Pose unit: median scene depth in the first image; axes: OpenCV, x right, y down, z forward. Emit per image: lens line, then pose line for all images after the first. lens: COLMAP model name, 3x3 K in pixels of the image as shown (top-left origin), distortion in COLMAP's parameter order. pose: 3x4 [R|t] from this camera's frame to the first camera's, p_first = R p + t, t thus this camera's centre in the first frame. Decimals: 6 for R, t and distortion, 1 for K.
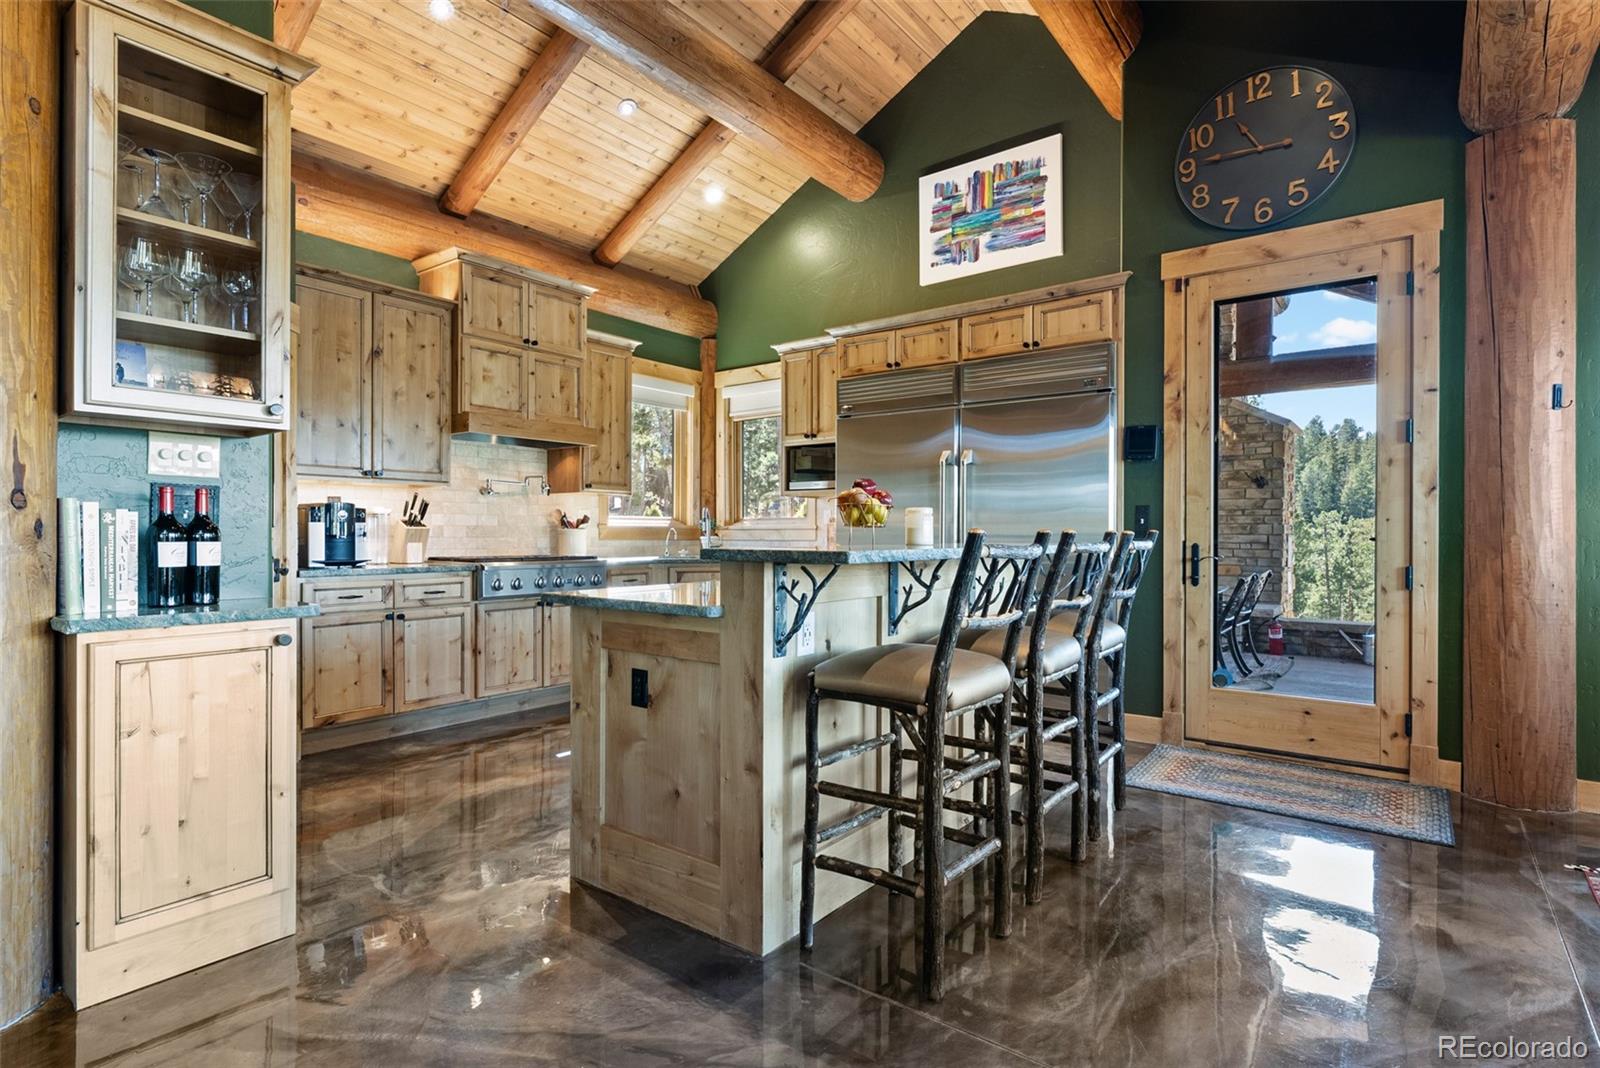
lens RADIAL K [[810.4, 0, 796.6], [0, 810.4, 534.9], [0, 0, 1]] dist [0.015418, -0.001391]
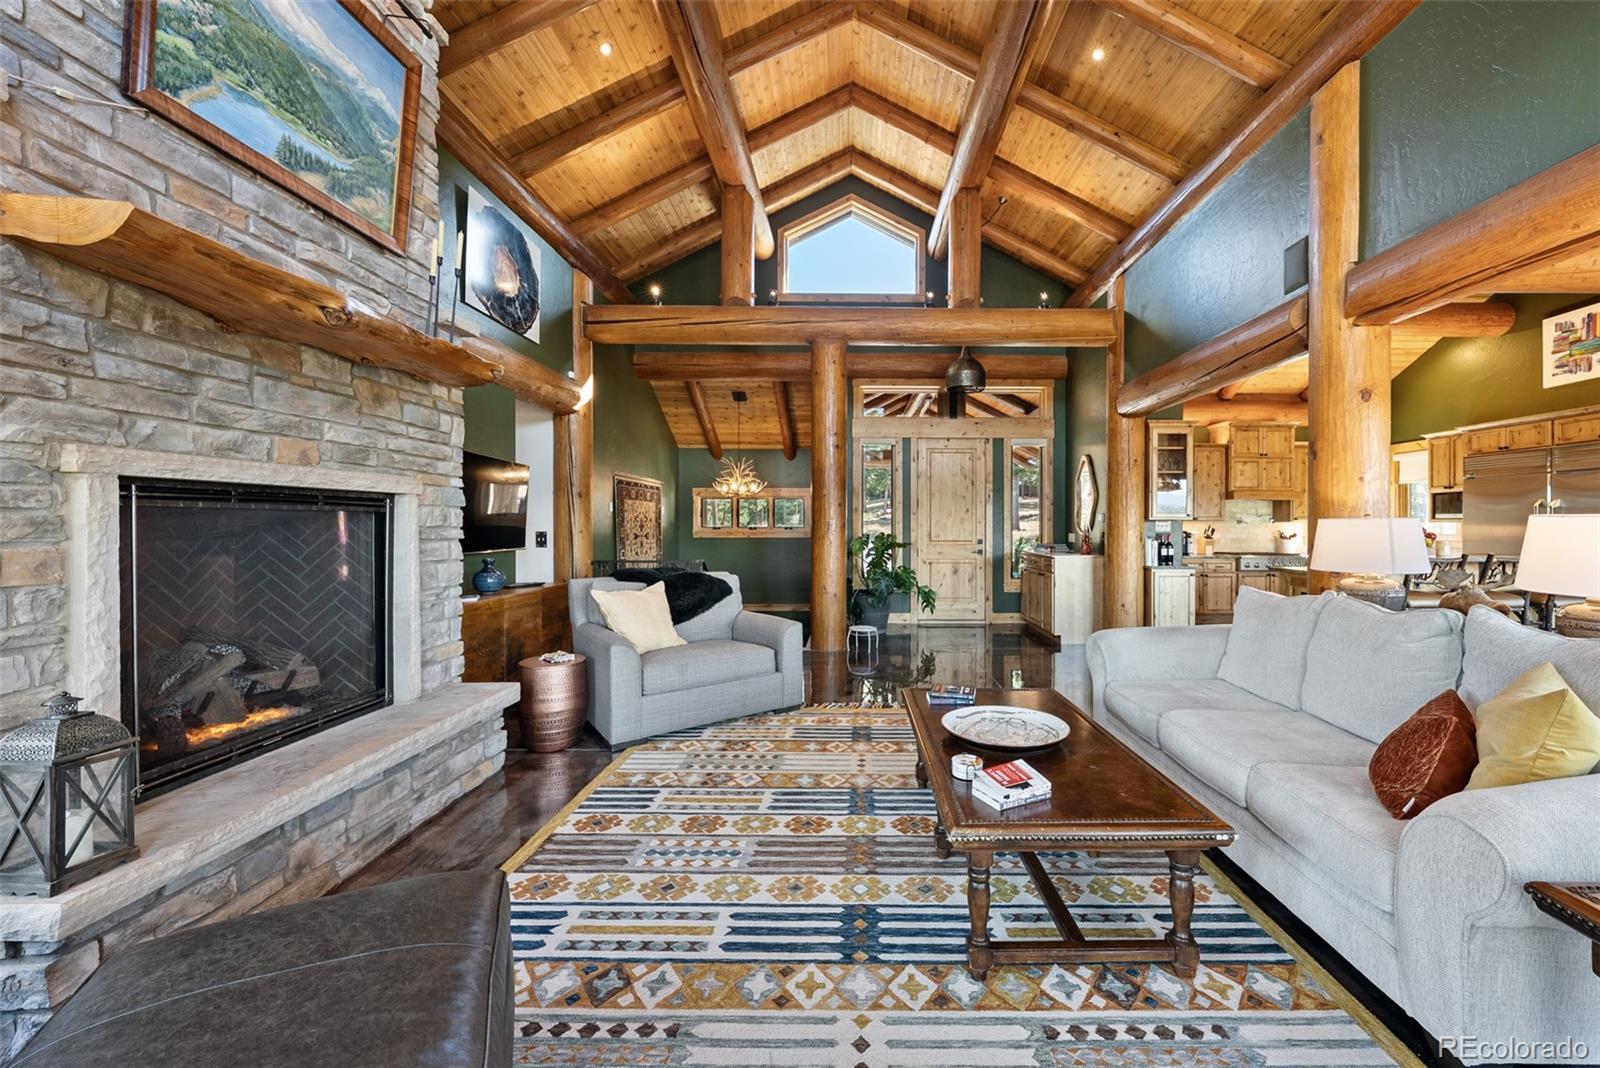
lens RADIAL K [[634.9, 0, 850.1], [0, 634.9, 524.7], [0, 0, 1]] dist [-0.002987, -0.000850]
pose [[0.628567, -0.000997, -0.777755, 0.311715], [-0.002507, 0.999991, -0.003309, -0.042758], [0.777752, 0.004030, 0.628559, -0.975599]]
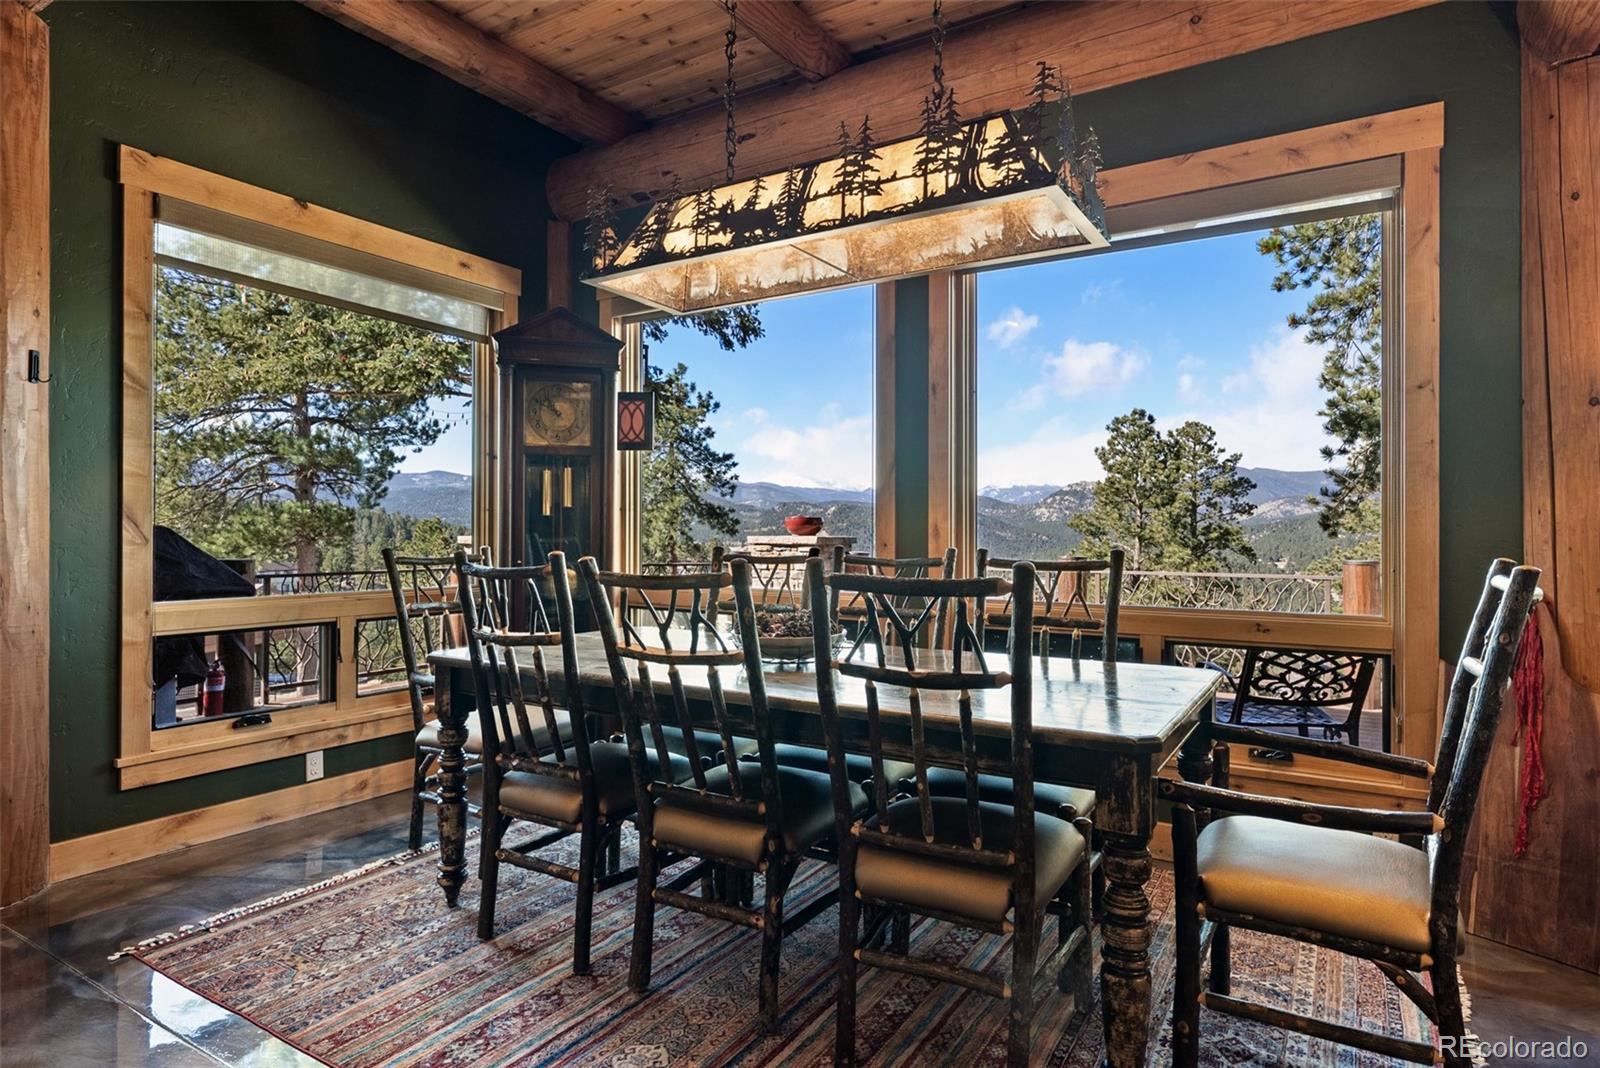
lens RADIAL K [[903.6, 0, 800.3], [0, 903.6, 530.2], [0, 0, 1]] dist [-0.001287, -0.000873]
pose [[-0.100669, -0.001565, 0.994919, -0.003336], [-0.004403, 0.999990, 0.001128, -0.008745], [-0.994910, -0.004267, -0.100675, 0.196917]]
